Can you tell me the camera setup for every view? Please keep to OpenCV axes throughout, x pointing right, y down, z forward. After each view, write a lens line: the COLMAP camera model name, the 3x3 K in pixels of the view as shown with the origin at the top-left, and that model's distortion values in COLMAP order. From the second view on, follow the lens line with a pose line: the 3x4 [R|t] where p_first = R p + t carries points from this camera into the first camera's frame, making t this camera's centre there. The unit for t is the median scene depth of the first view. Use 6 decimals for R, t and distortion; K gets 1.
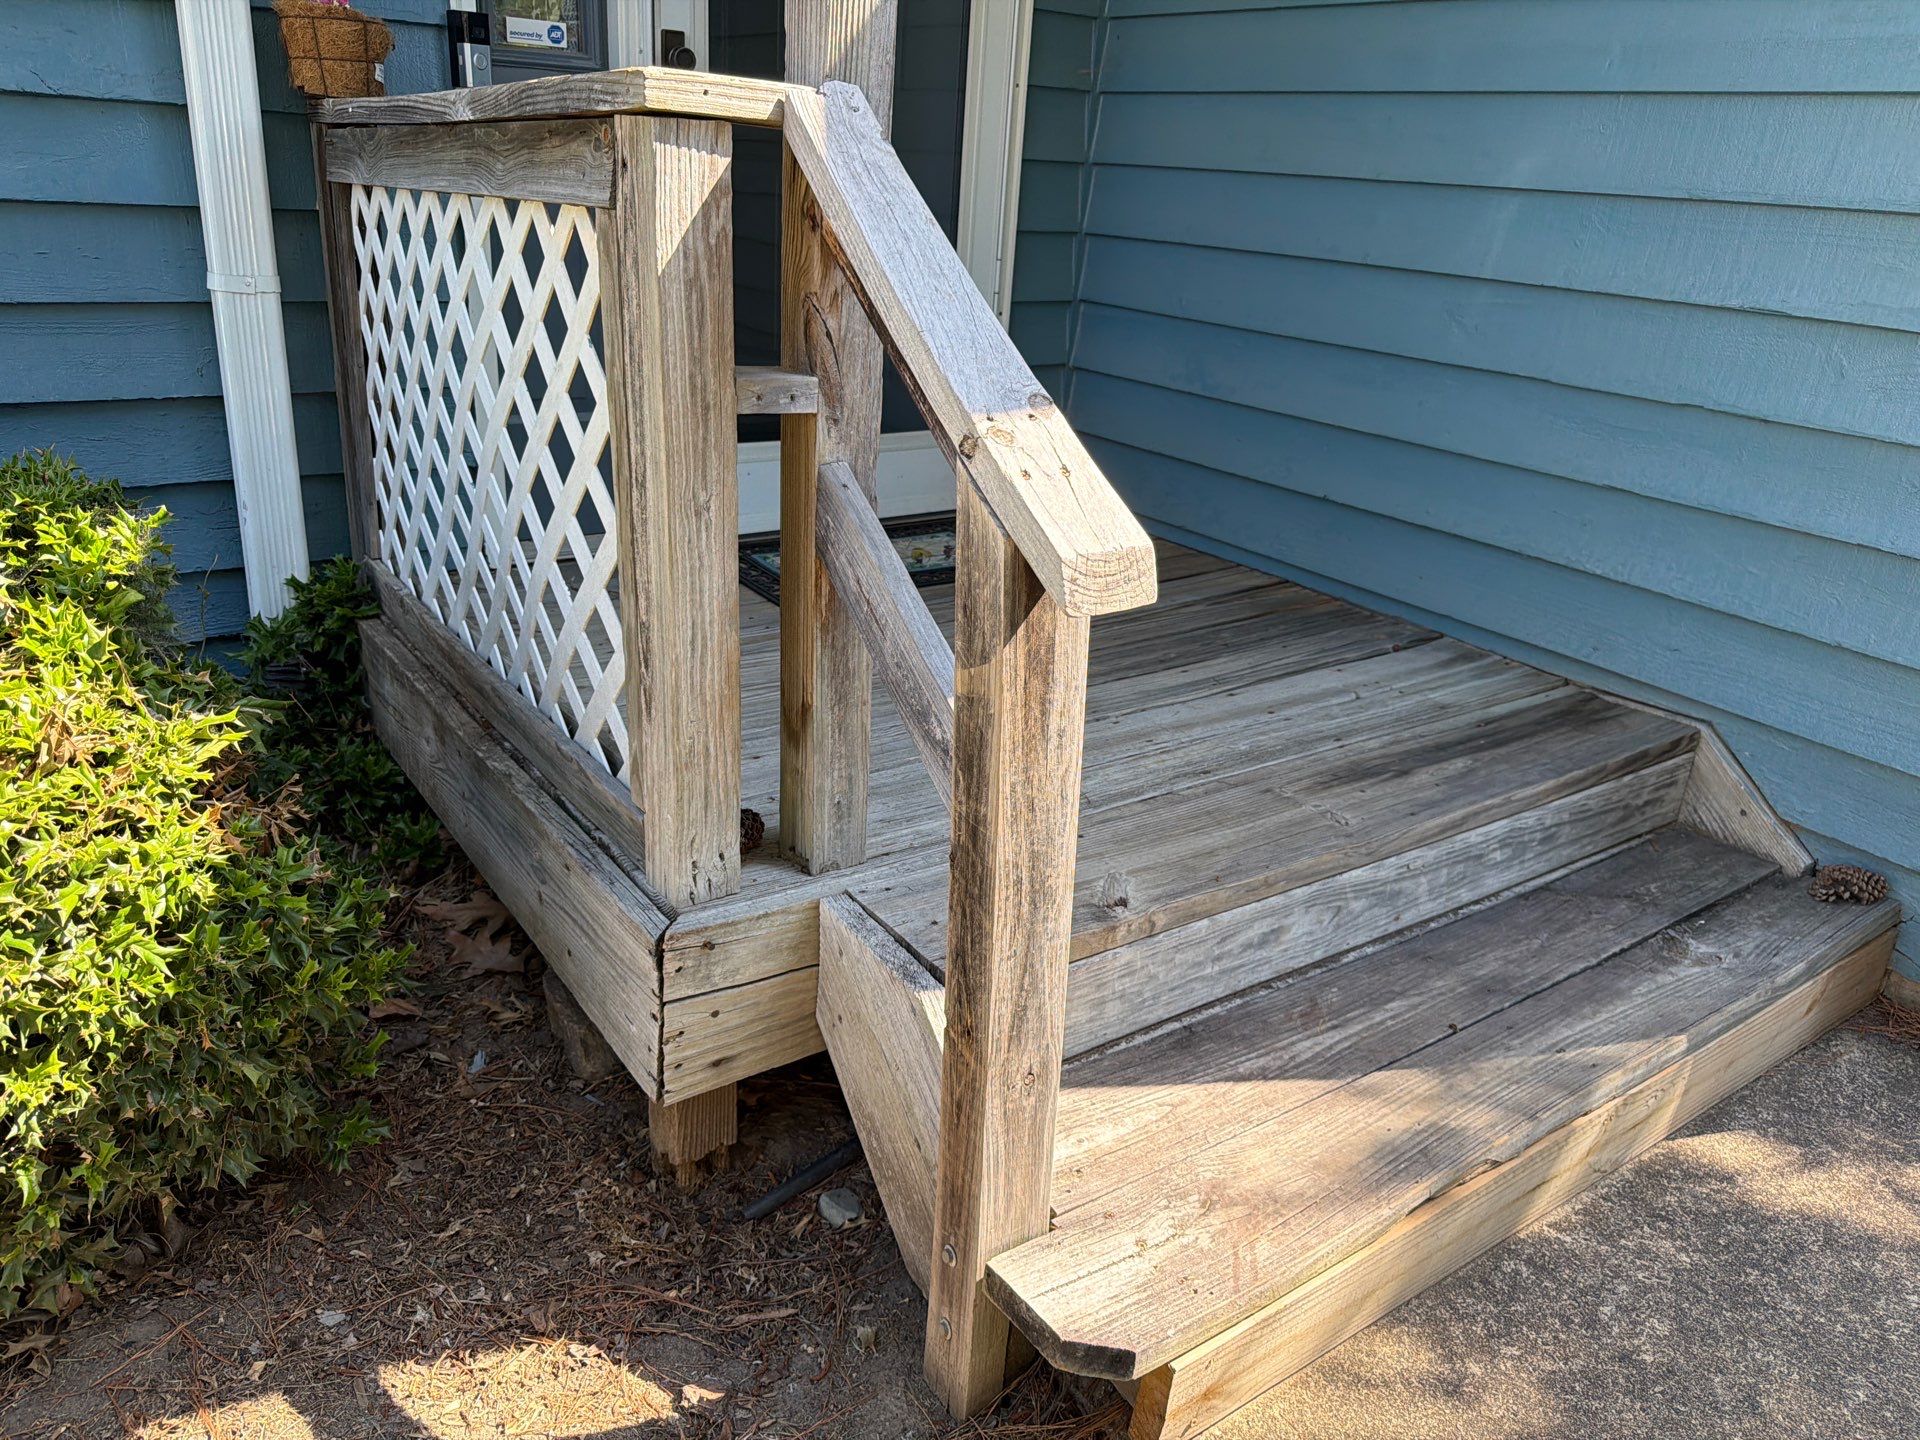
lens RADIAL K [[1467.3, 0, 960.1], [0, 1467.3, 719.2], [0, 0, 1]] dist [0.025996, -0.003436]
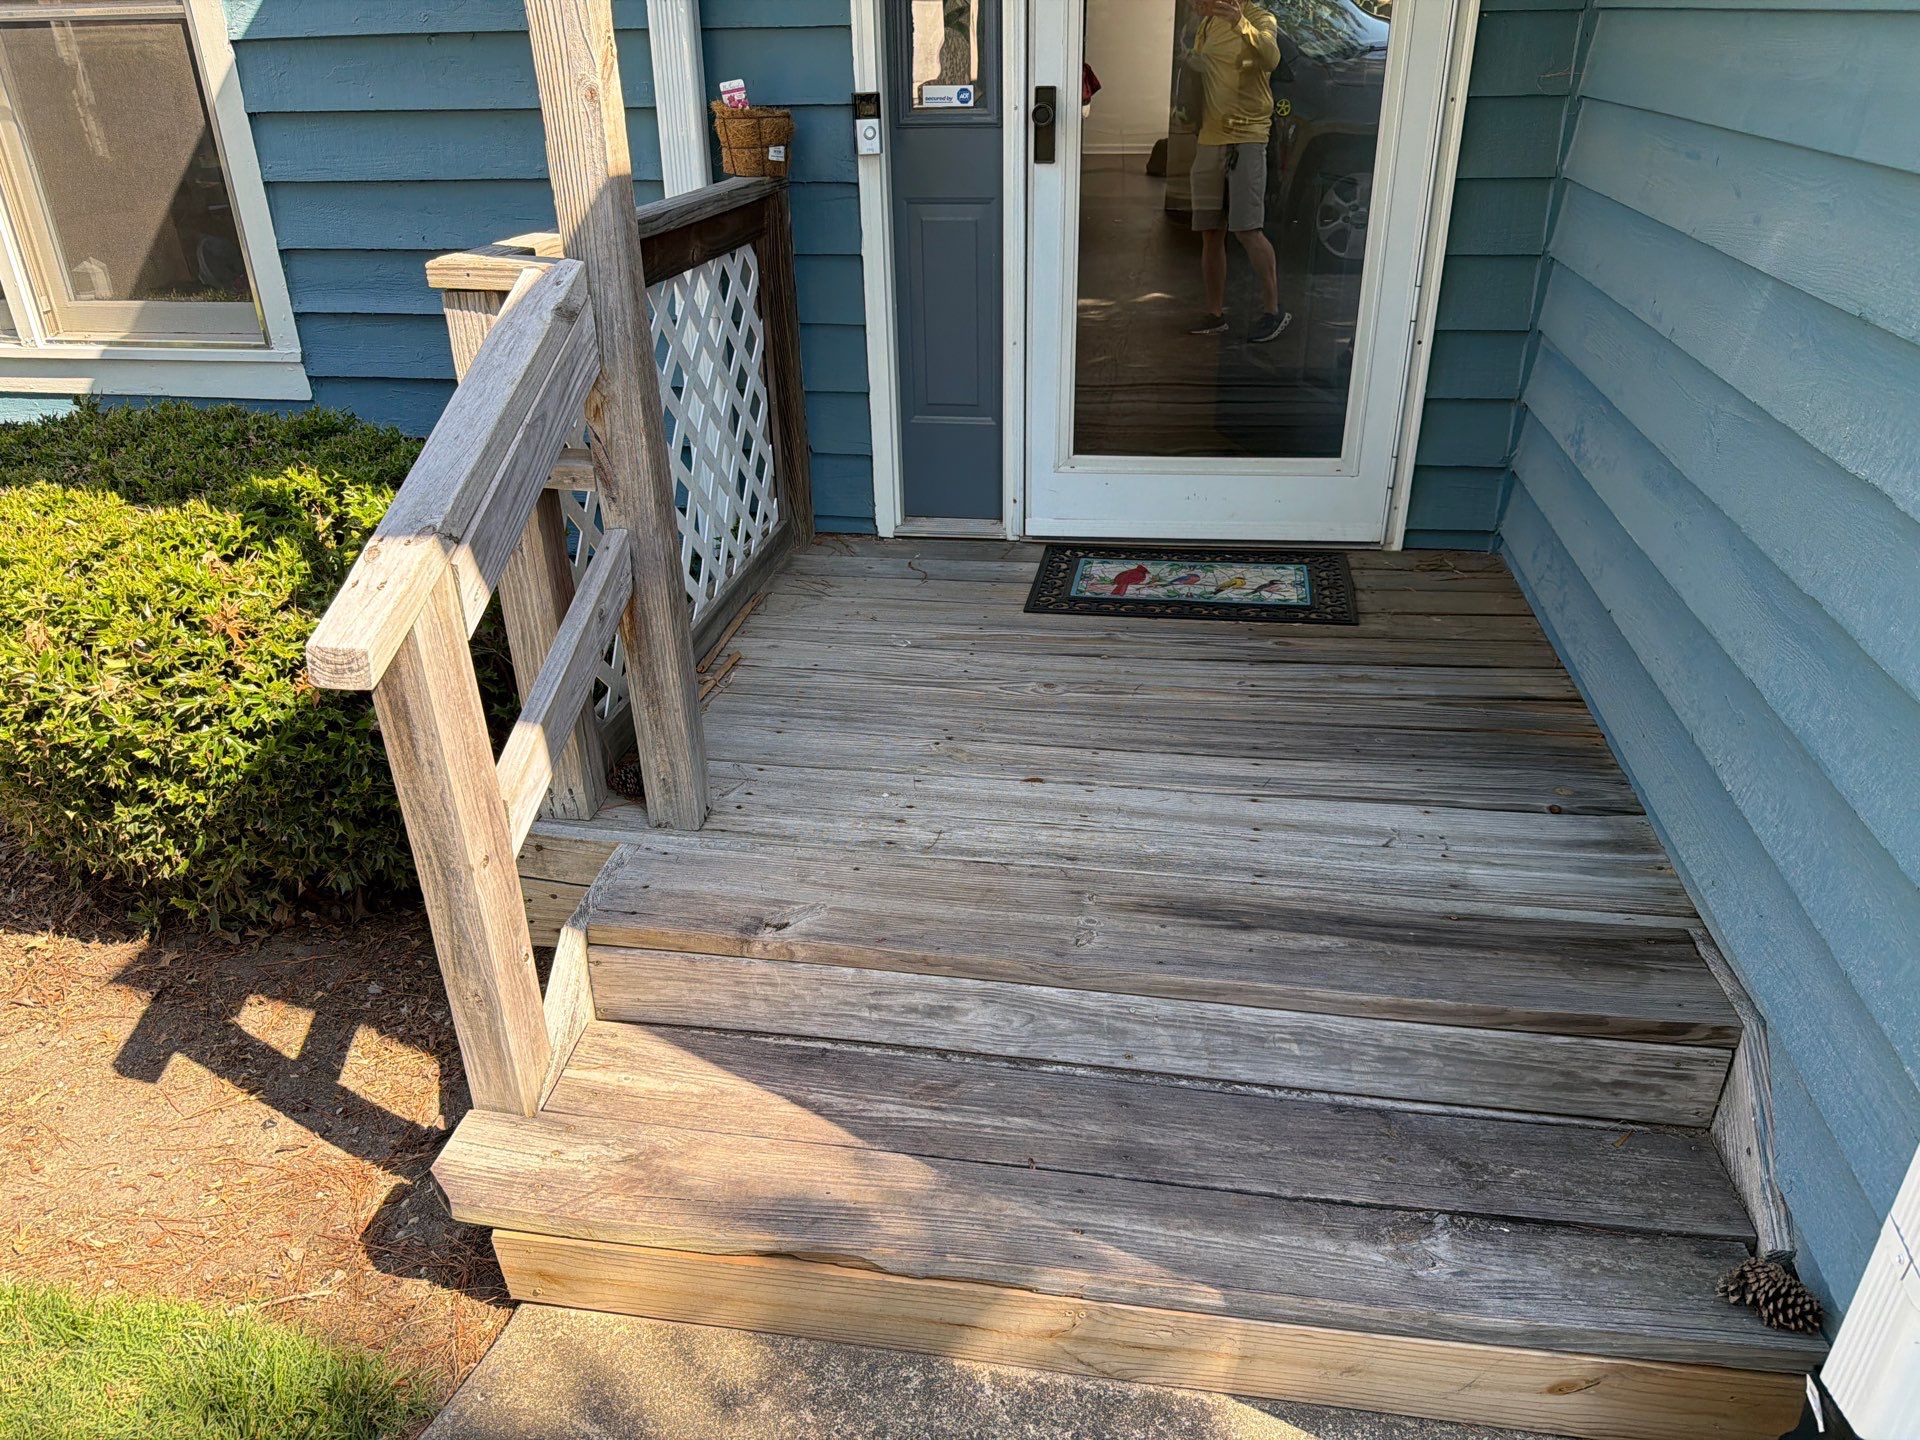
lens RADIAL K [[1459.9, 0, 956.9], [0, 1459.9, 745.4], [0, 0, 1]] dist [0.091886, -0.085891]
pose [[0.682931, 0.265807, -0.680406, 0.837458], [-0.200126, 0.963890, 0.175684, -0.218098], [0.702535, 0.016187, 0.711465, 0.213106]]
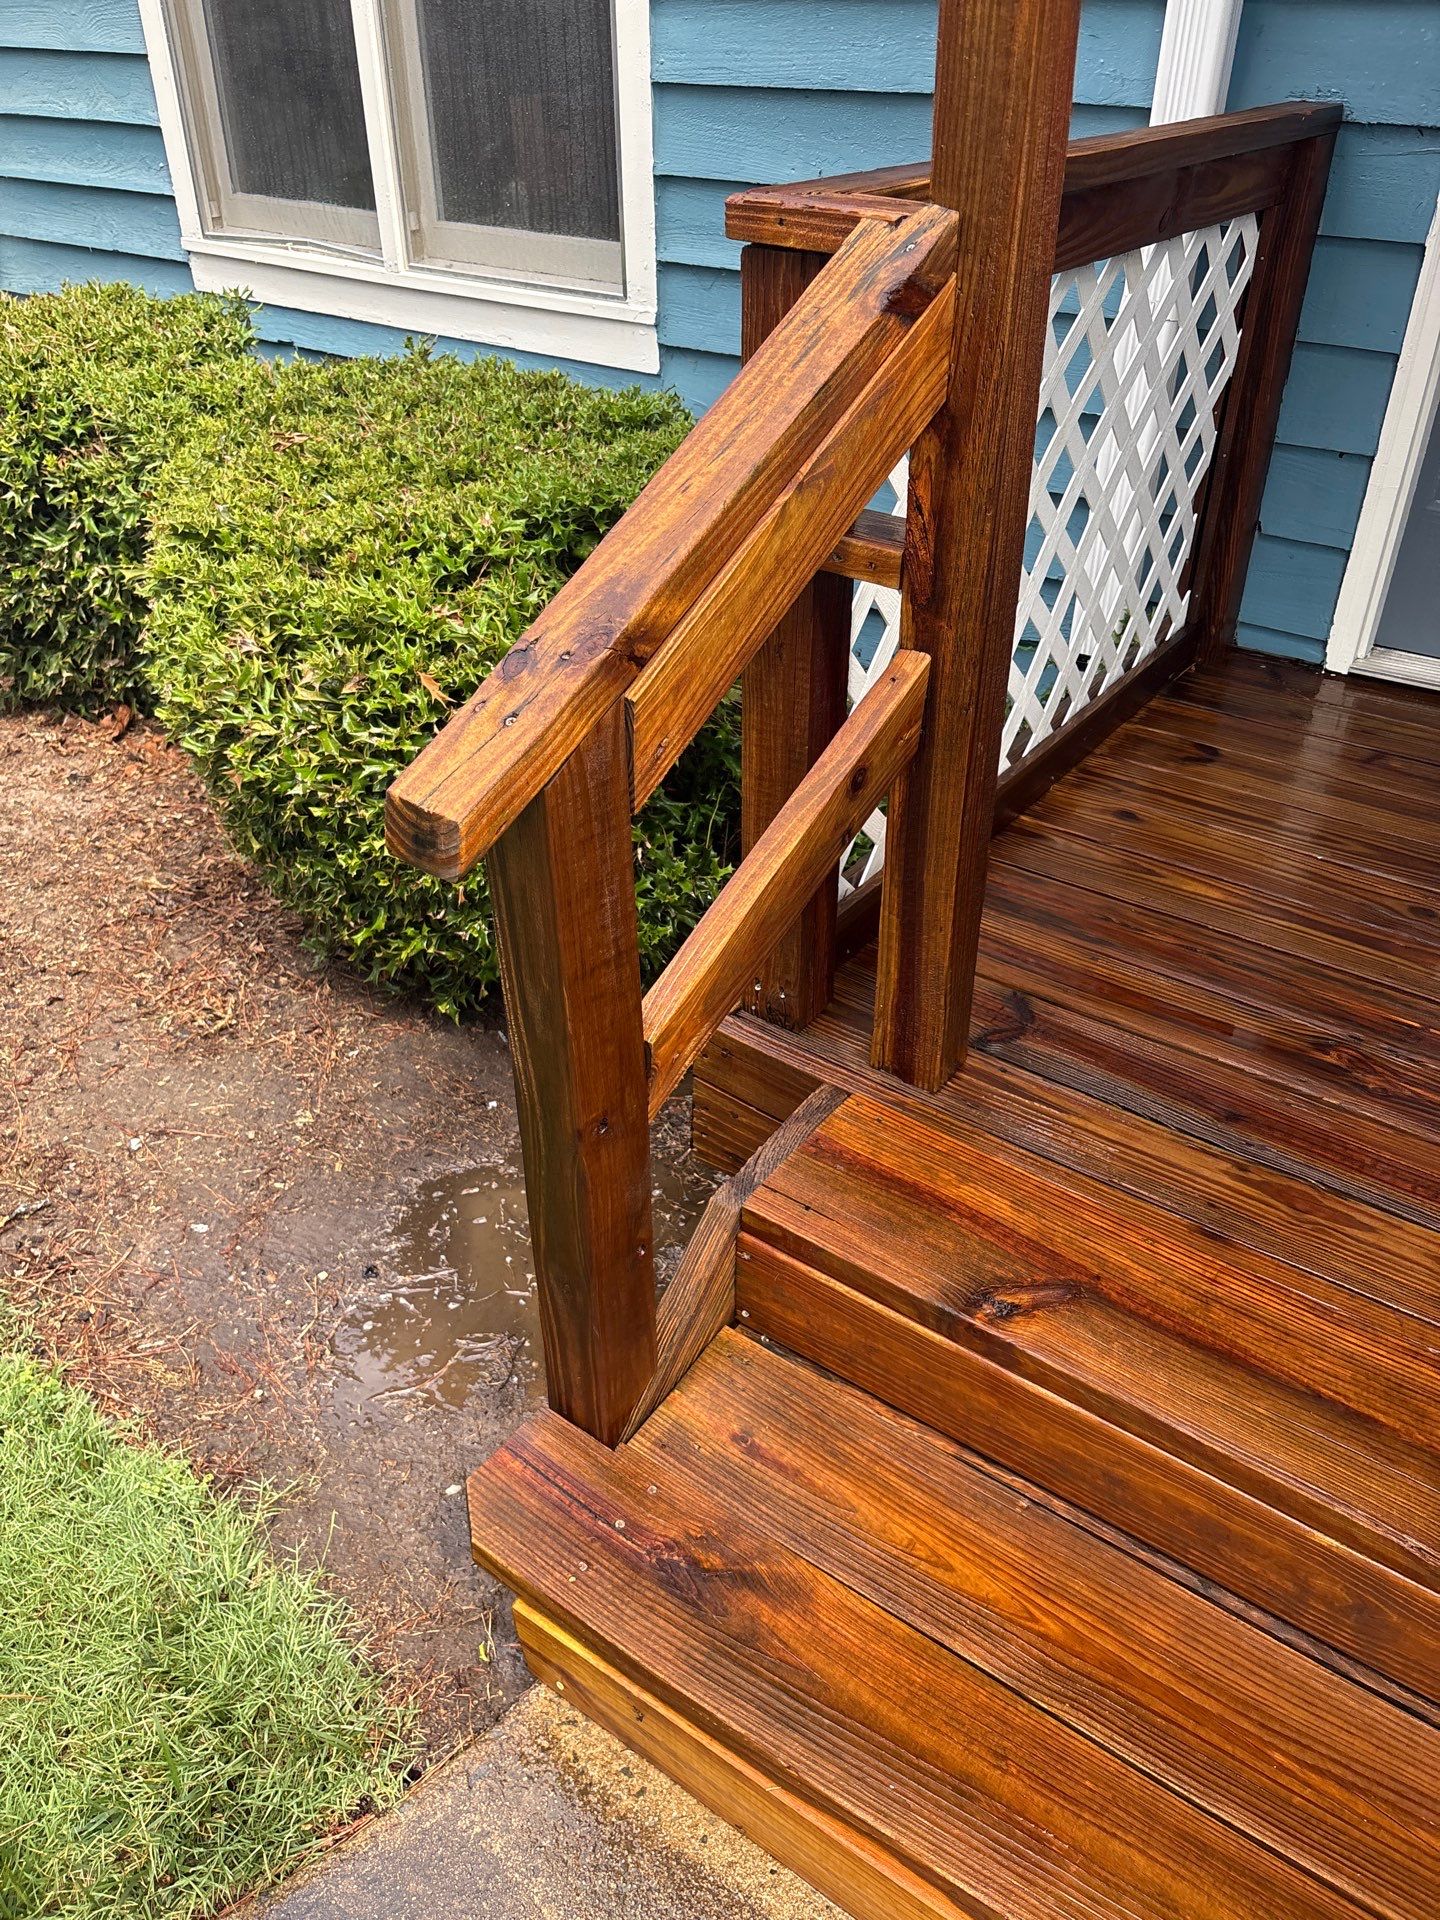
lens RADIAL K [[1459.9, 0, 732.8], [0, 1459.9, 962.4], [0, 0, 1]] dist [0.091886, -0.085891]
pose [[0.306265, 0.493925, -0.813782, 0.517782], [-0.320263, 0.858491, 0.400531, -0.257147], [0.896456, 0.137956, 0.421111, 0.440806]]
